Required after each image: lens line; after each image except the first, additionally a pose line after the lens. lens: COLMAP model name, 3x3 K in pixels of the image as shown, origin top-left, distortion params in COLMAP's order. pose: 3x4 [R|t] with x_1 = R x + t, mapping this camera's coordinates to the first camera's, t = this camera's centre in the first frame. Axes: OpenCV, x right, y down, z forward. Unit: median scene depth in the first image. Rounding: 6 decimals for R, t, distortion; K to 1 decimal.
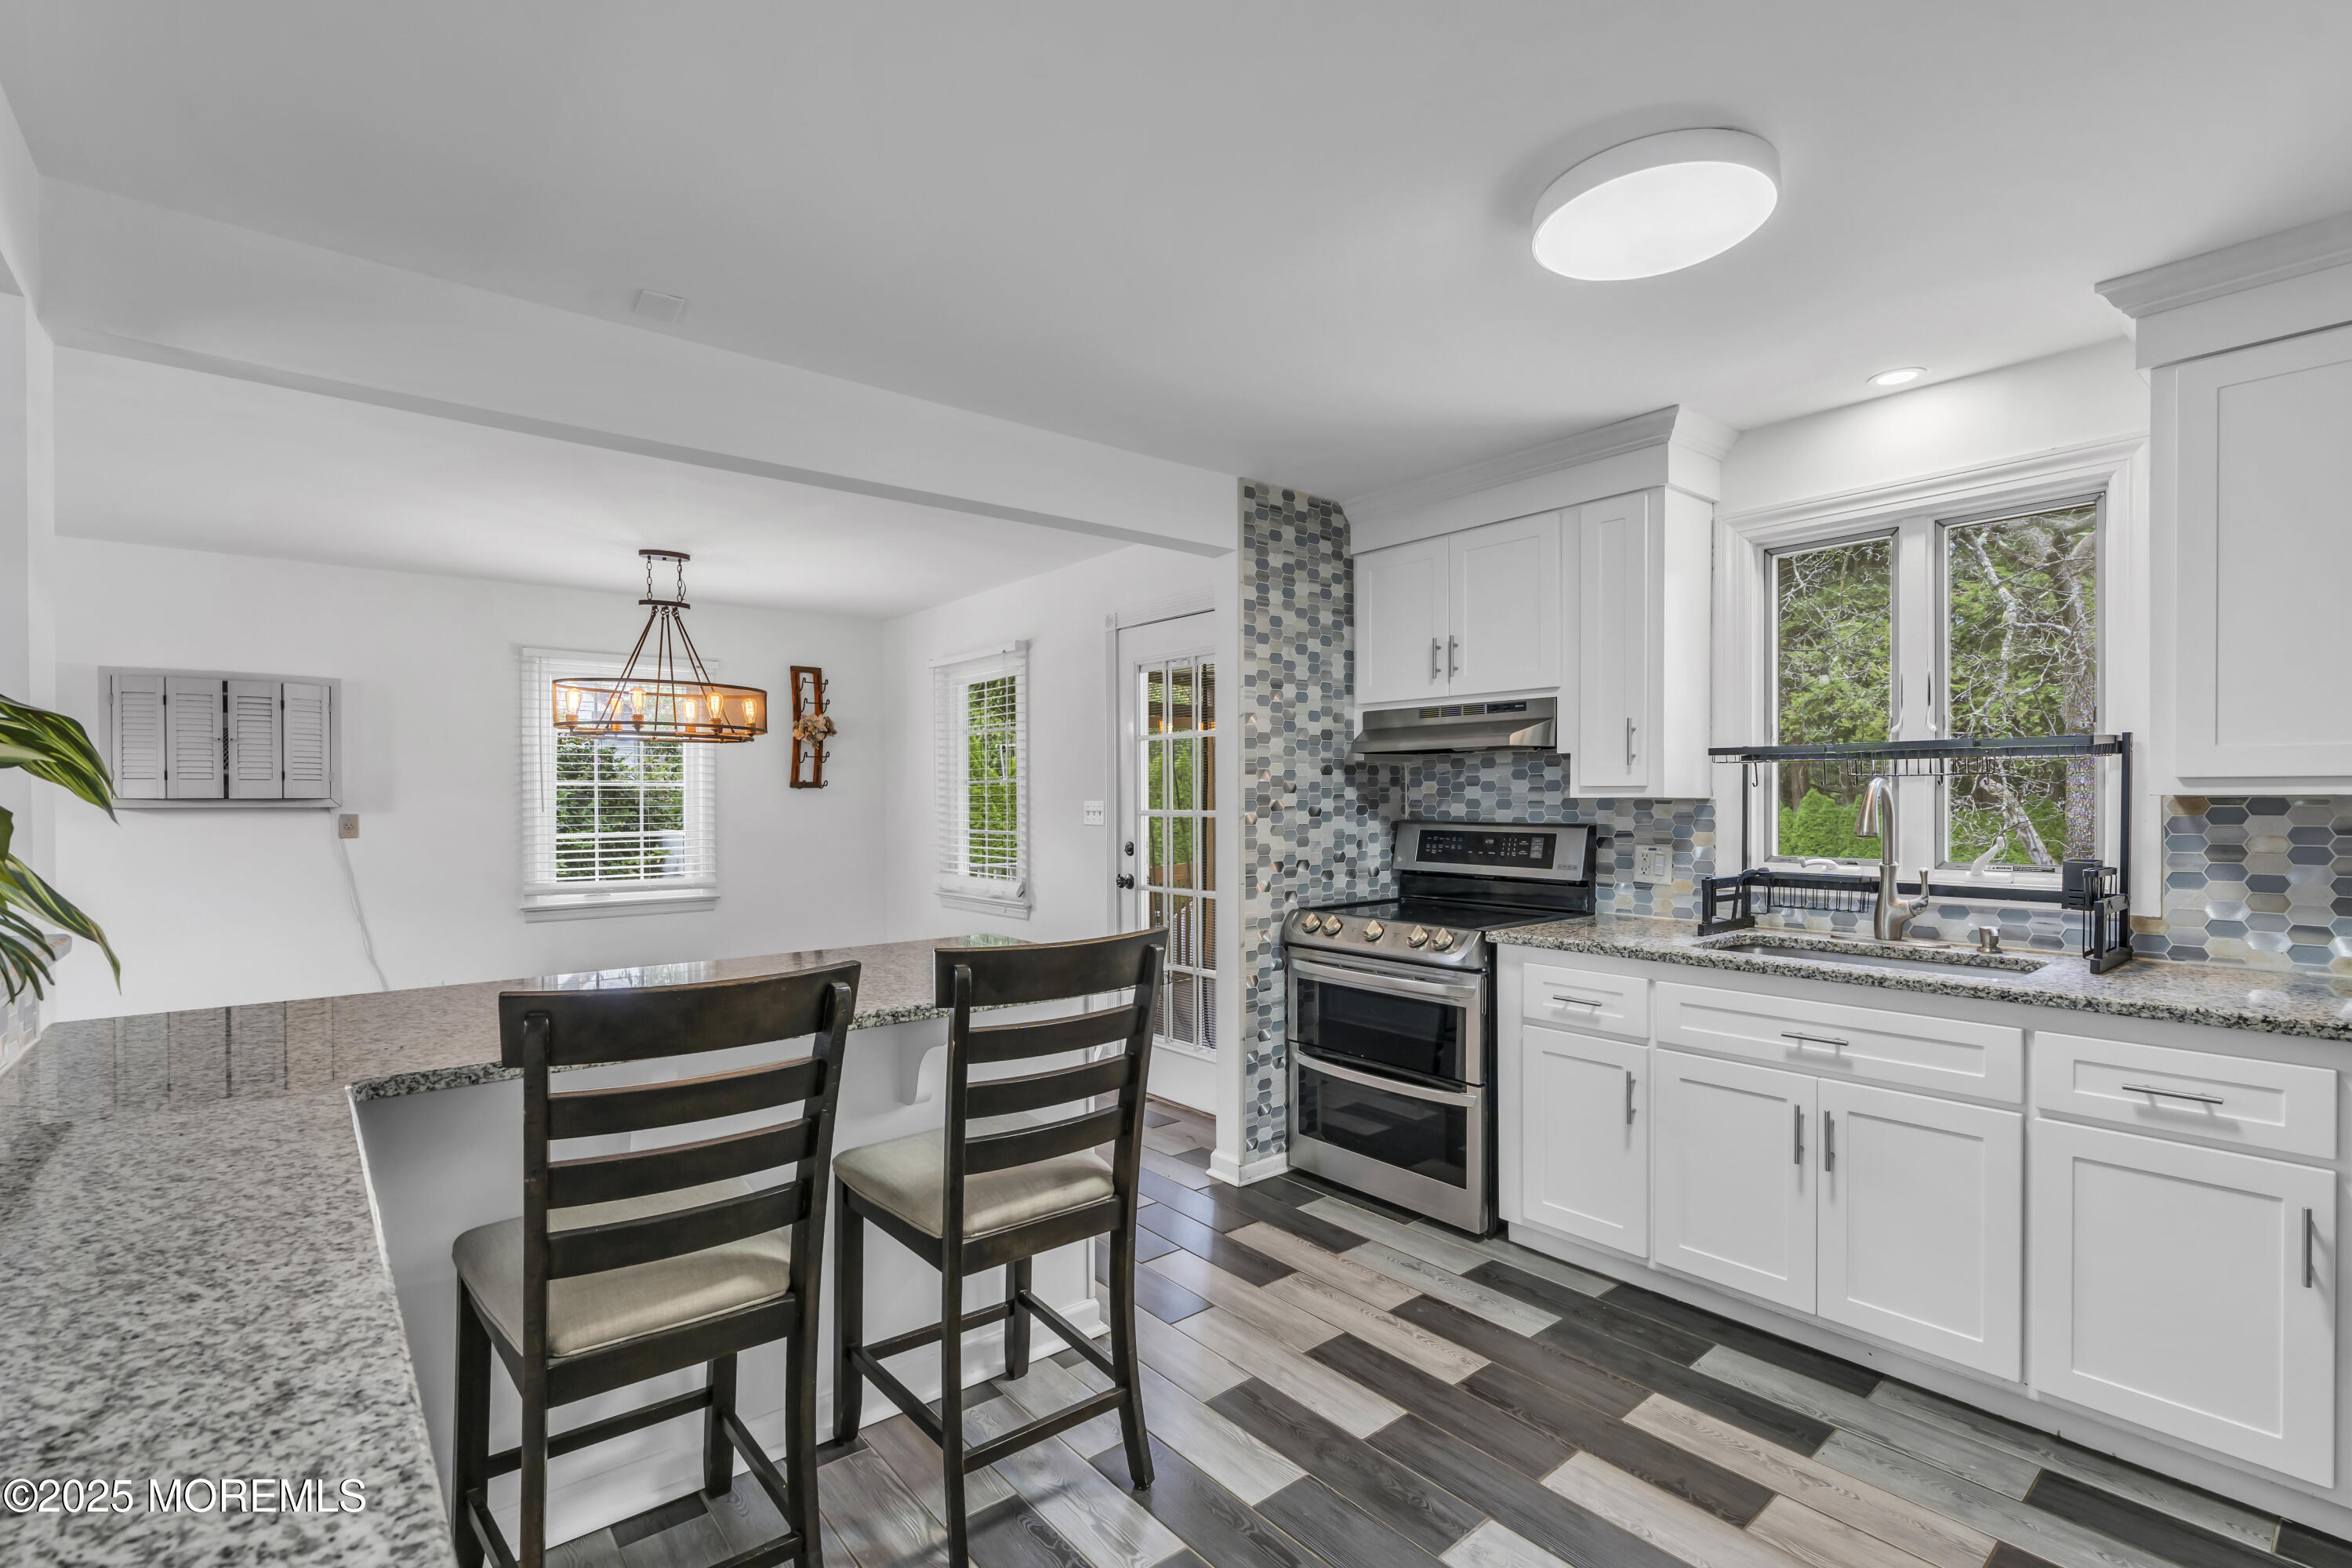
lens RADIAL K [[1063.8, 0, 1177.7], [0, 1063.8, 796.4], [0, 0, 1]] dist [-0.007053, 0.001906]
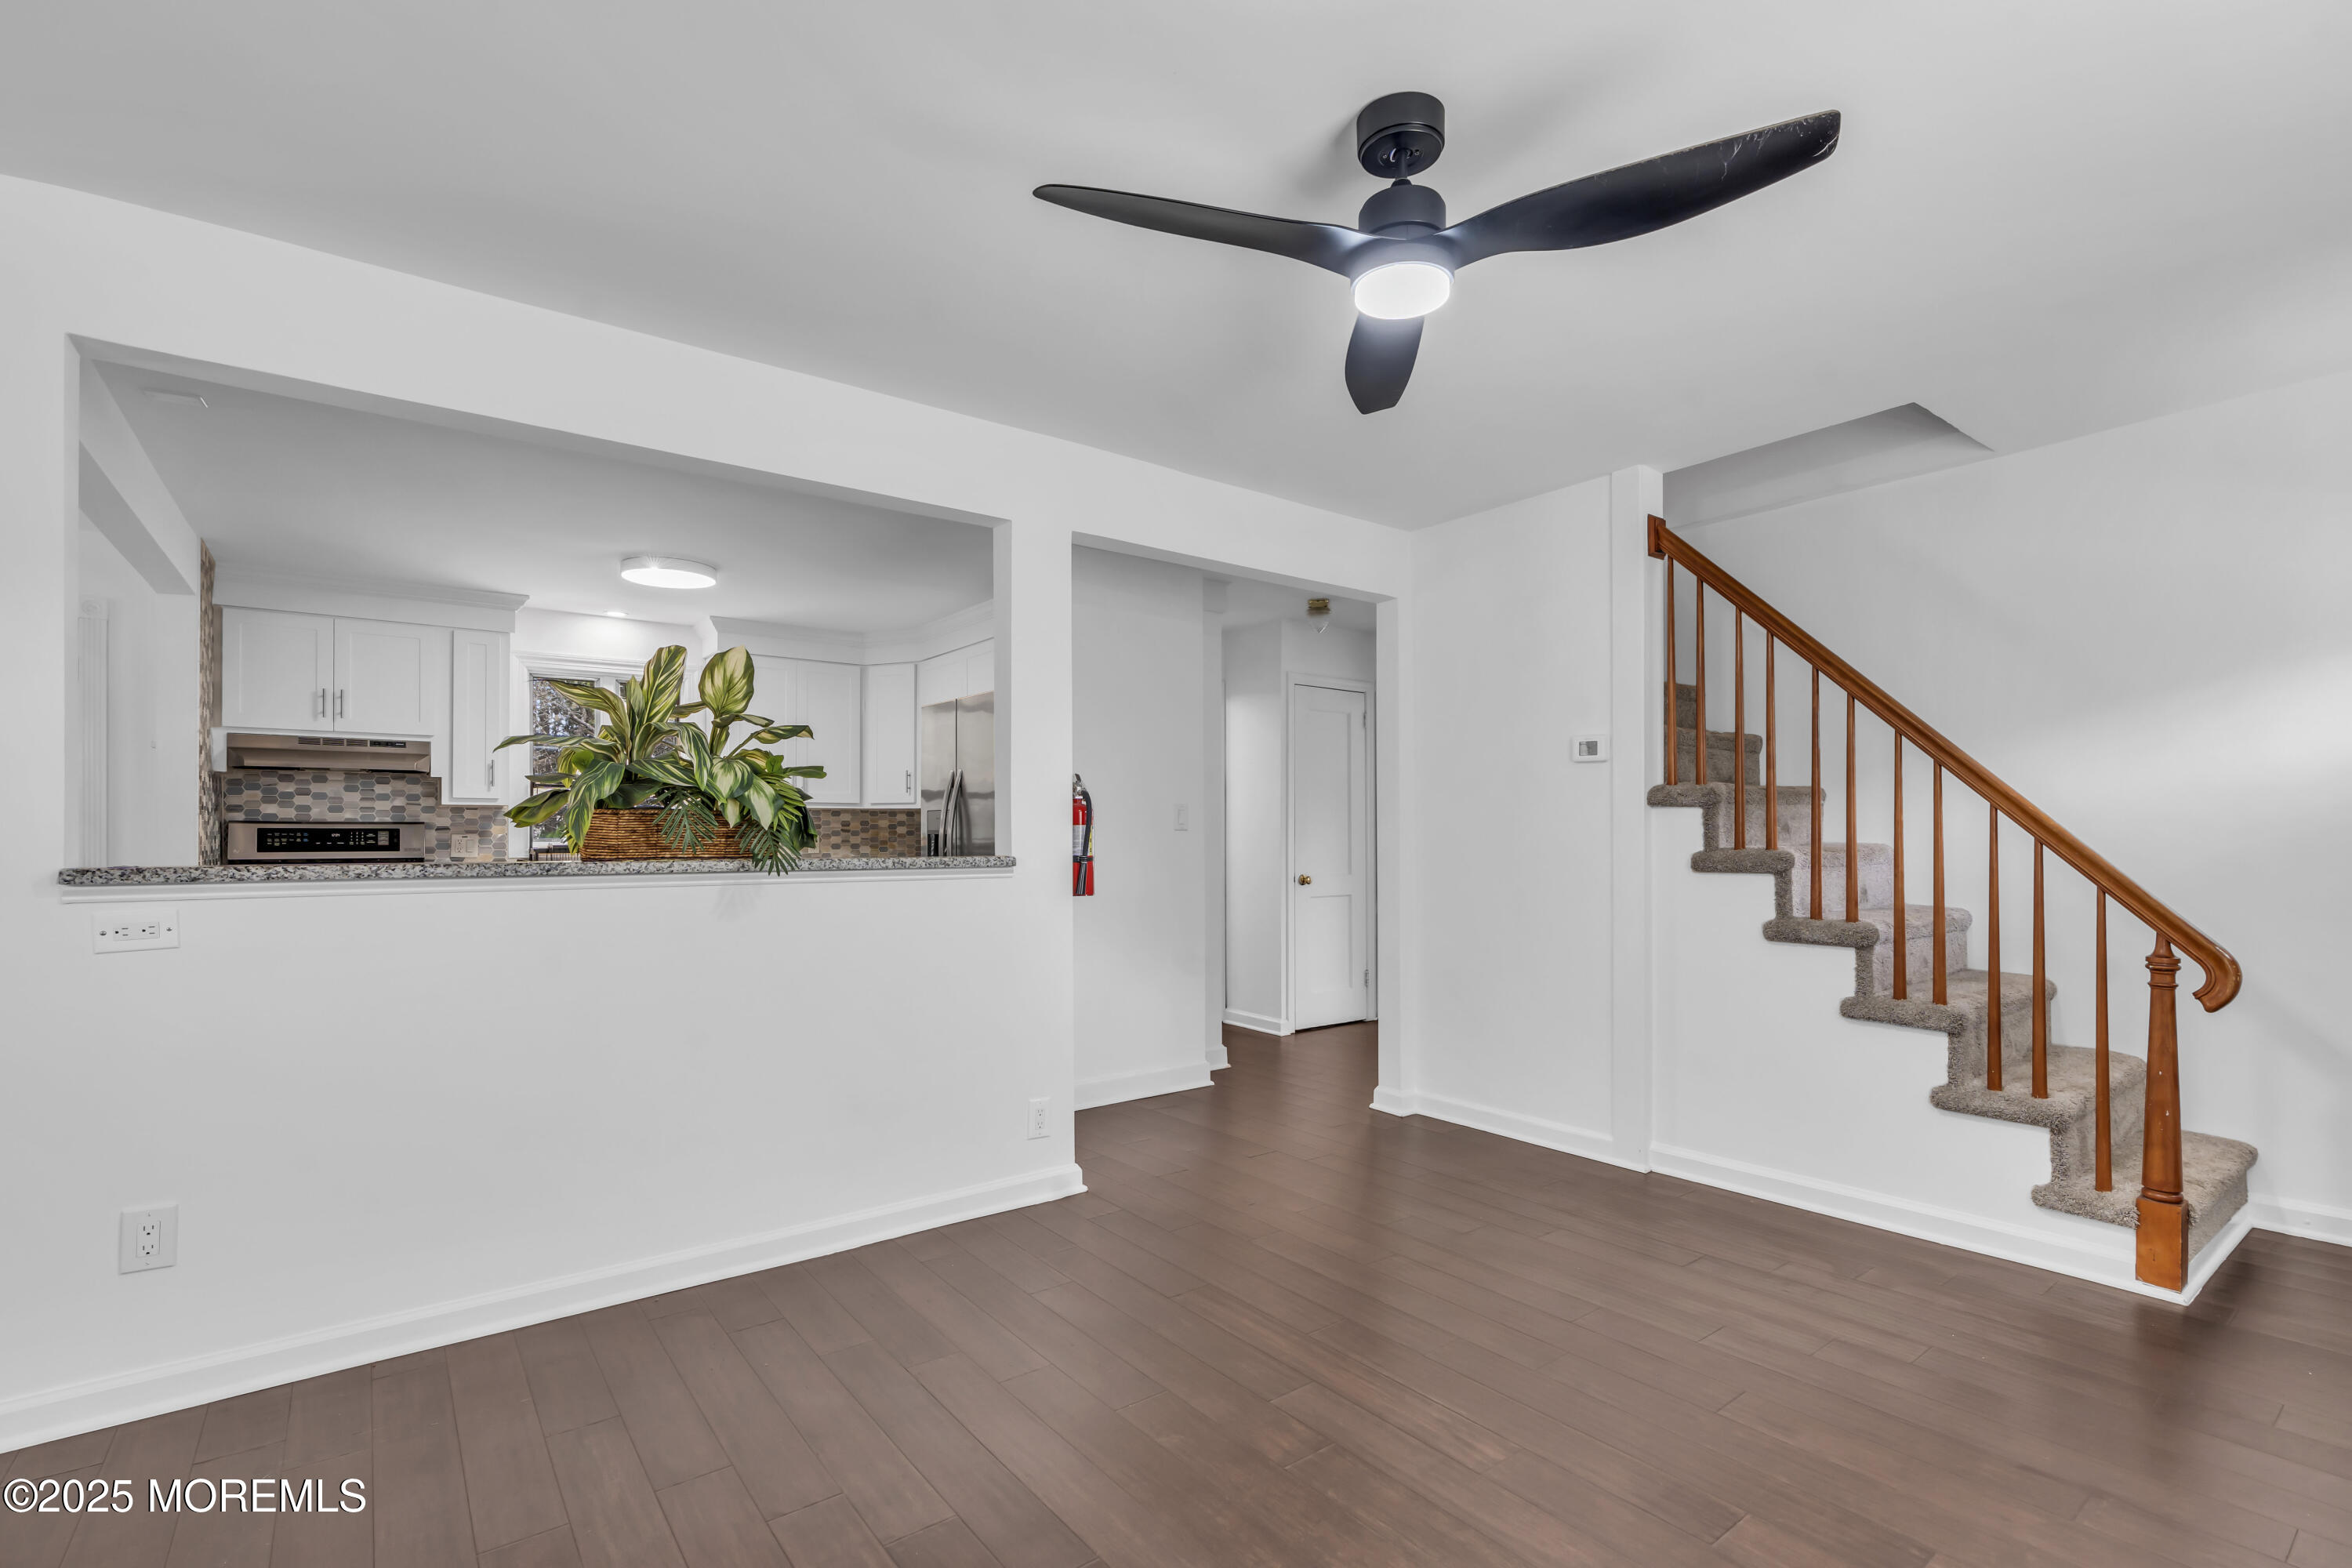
lens RADIAL K [[1063.8, 0, 1161.9], [0, 1063.8, 824.9], [0, 0, 1]] dist [-0.007053, 0.001906]
pose [[0.056291, 0.008191, 0.998381, -1.168725], [-0.000238, 0.999966, -0.008191, 0.044757], [-0.998414, 0.000223, 0.056291, -0.192374]]
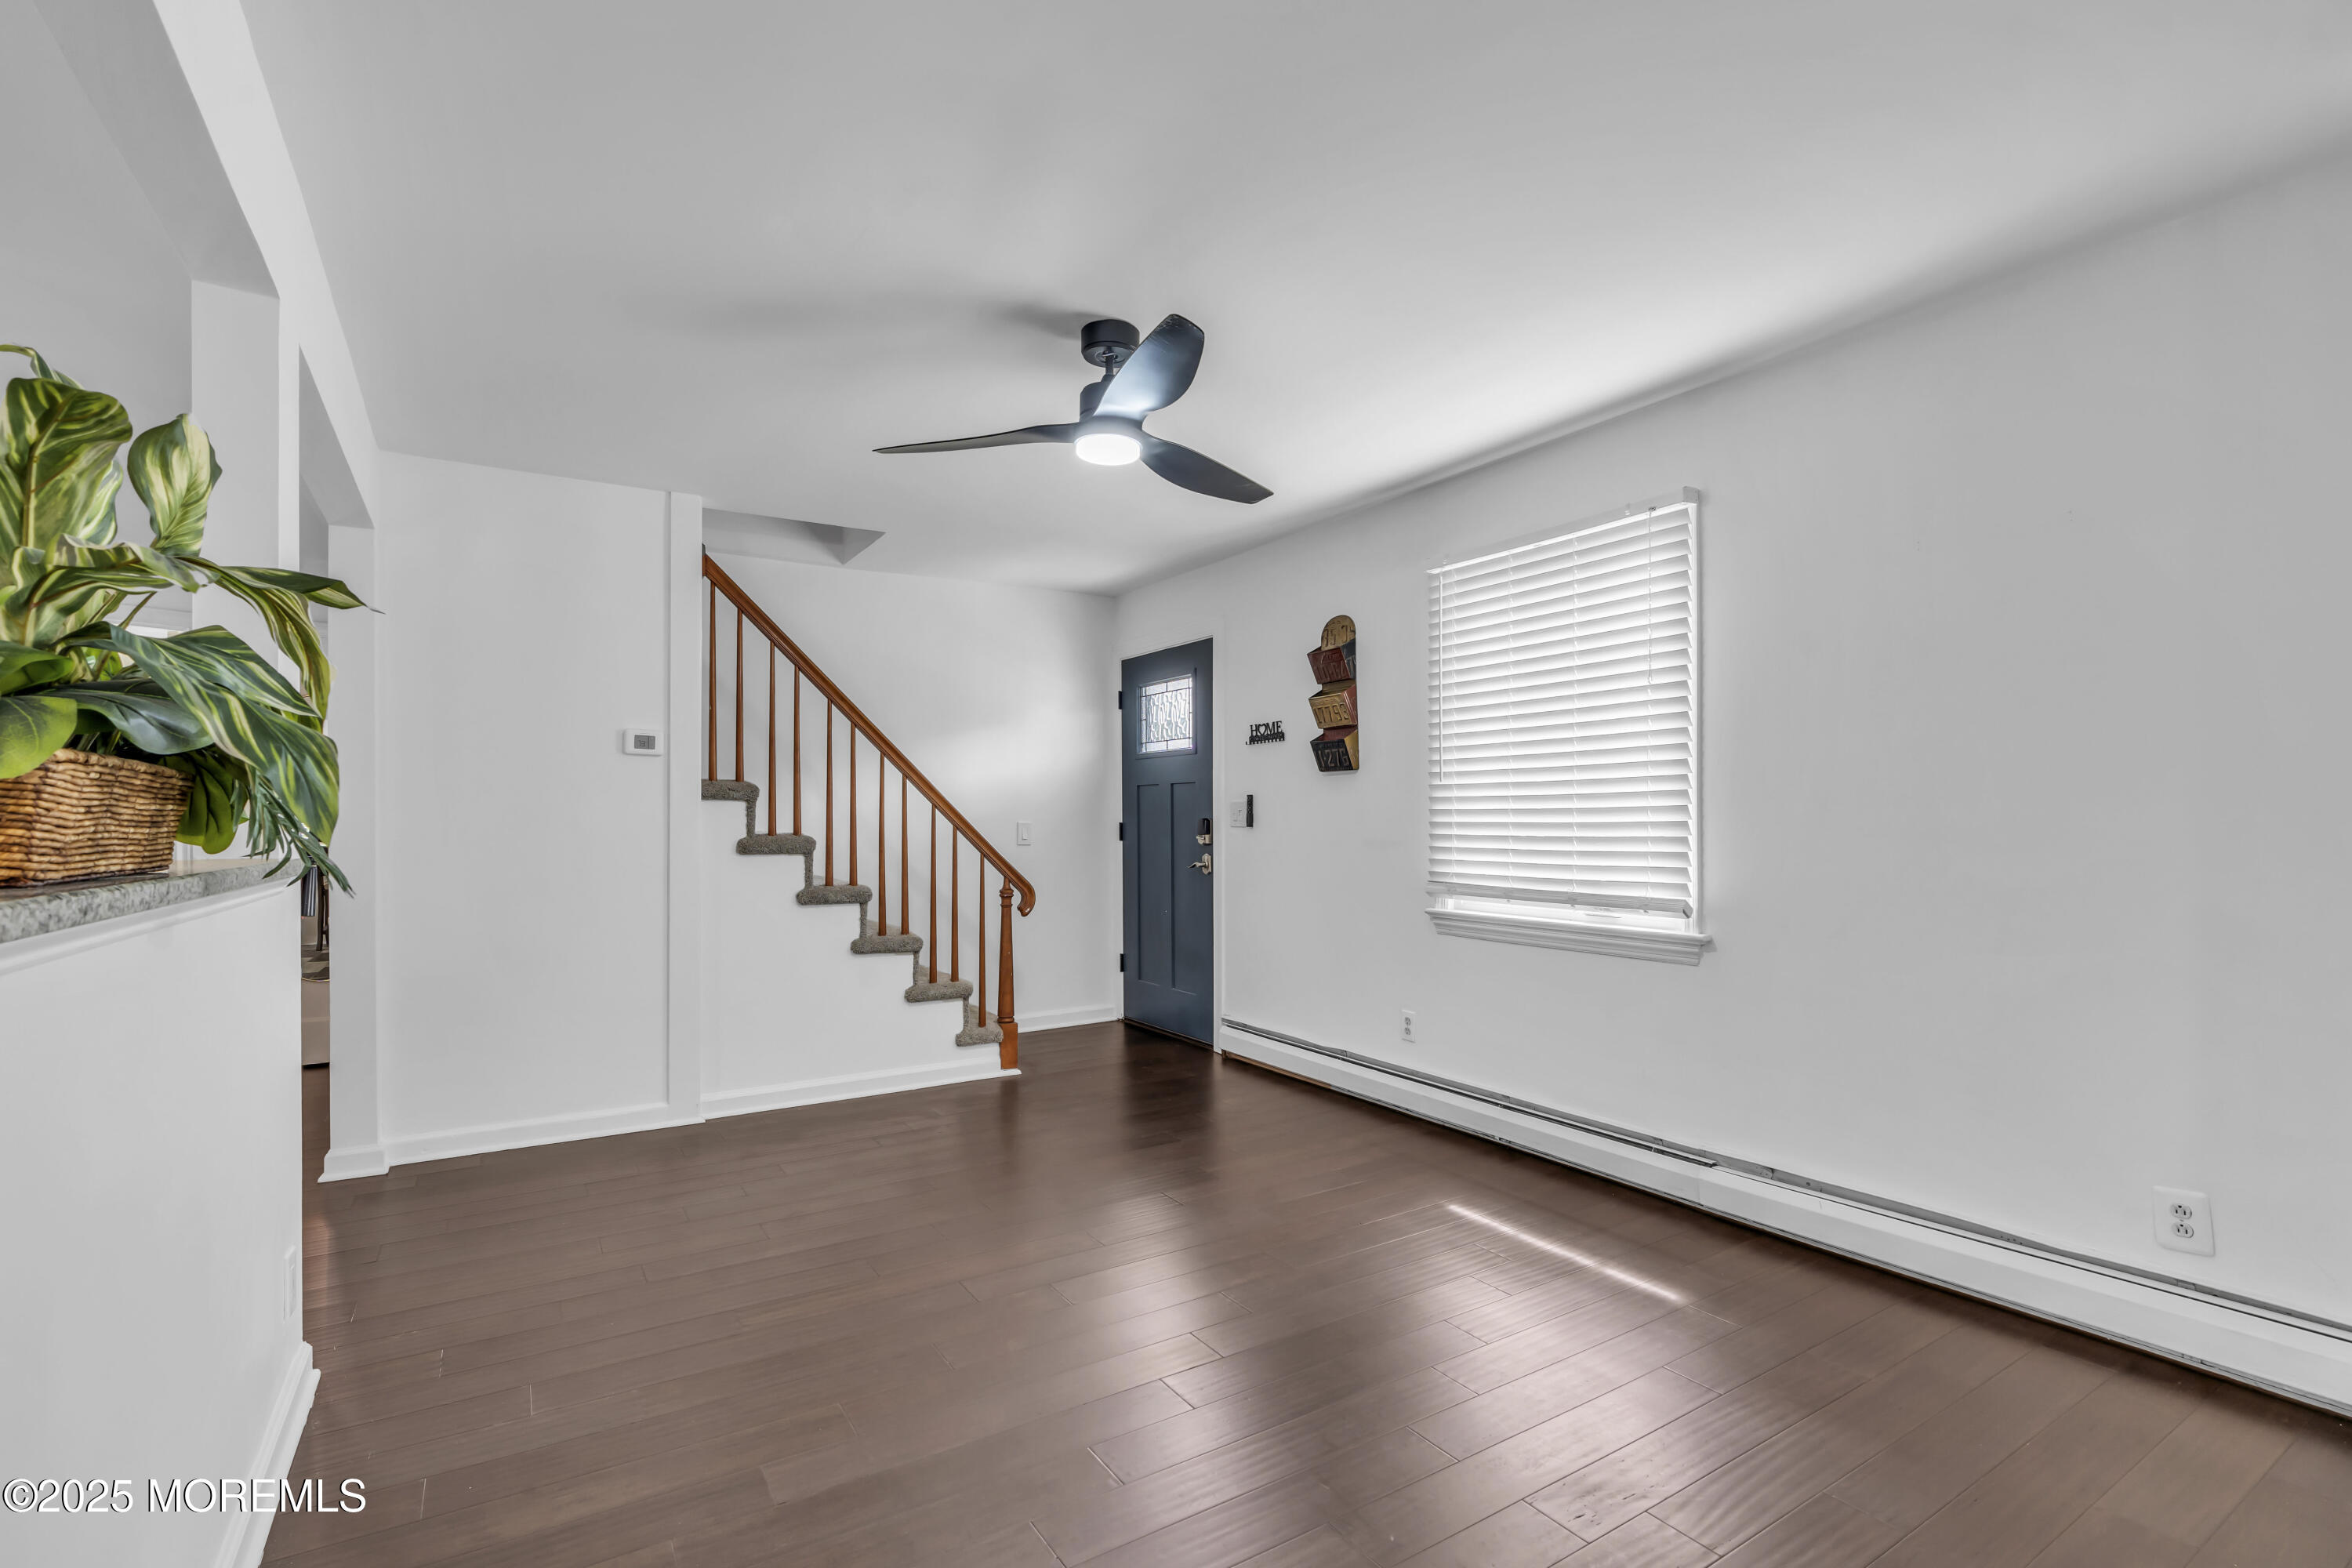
lens RADIAL K [[1063.8, 0, 1157.5], [0, 1063.8, 822.2], [0, 0, 1]] dist [-0.007053, 0.001906]
pose [[-0.988825, 0.003530, 0.149040, -0.758120], [0.002968, 0.999988, -0.003989, 0.050283], [-0.149052, -0.003502, -0.988823, 0.516391]]
